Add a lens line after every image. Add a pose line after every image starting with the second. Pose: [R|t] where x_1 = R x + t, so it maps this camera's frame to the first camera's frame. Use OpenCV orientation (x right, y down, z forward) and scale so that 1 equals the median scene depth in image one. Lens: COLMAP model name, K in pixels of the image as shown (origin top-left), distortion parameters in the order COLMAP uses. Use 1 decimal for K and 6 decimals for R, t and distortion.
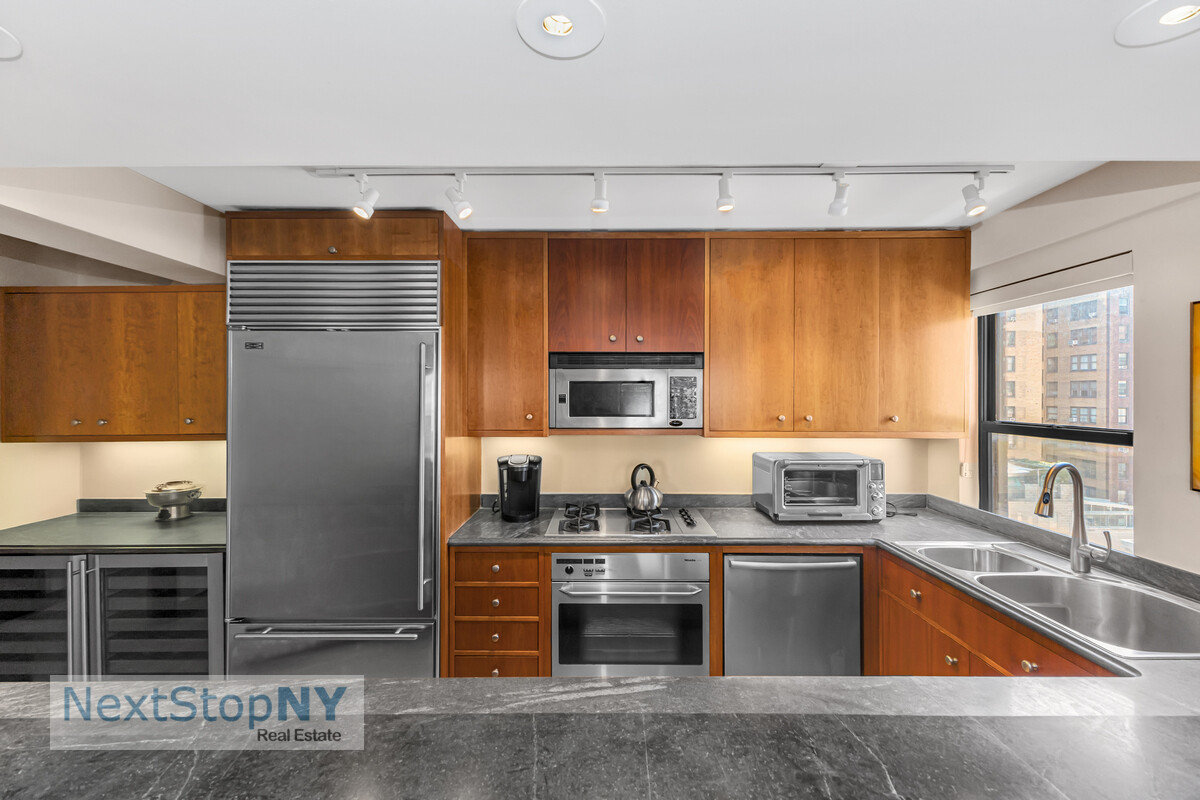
lens RADIAL K [[495.2, 0, 591.8], [0, 495.2, 393.1], [0, 0, 1]] dist [0.004787, 0.000320]
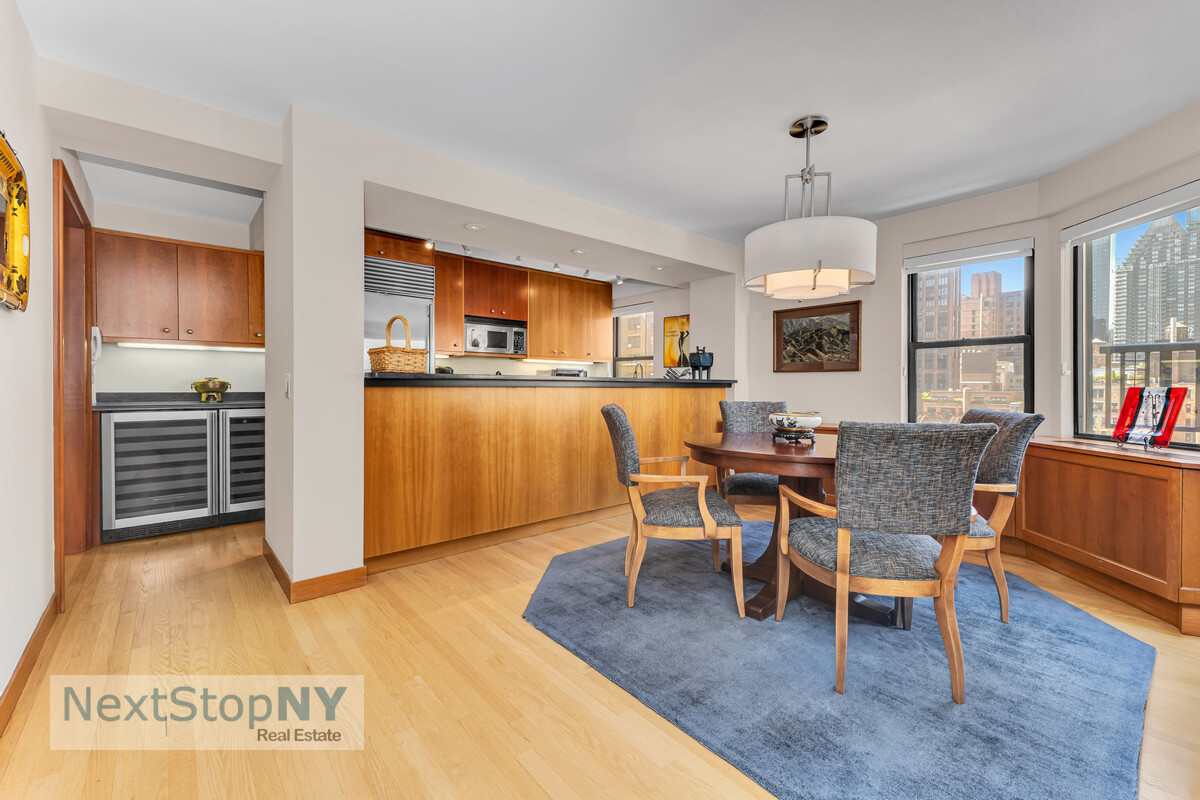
lens RADIAL K [[495.2, 0, 601.5], [0, 495.2, 392.2], [0, 0, 1]] dist [0.004787, 0.000320]
pose [[0.753862, -0.004021, 0.657020, -1.017091], [-0.009946, 0.999797, 0.017531, 0.199899], [-0.656957, -0.019751, 0.753669, -0.956961]]
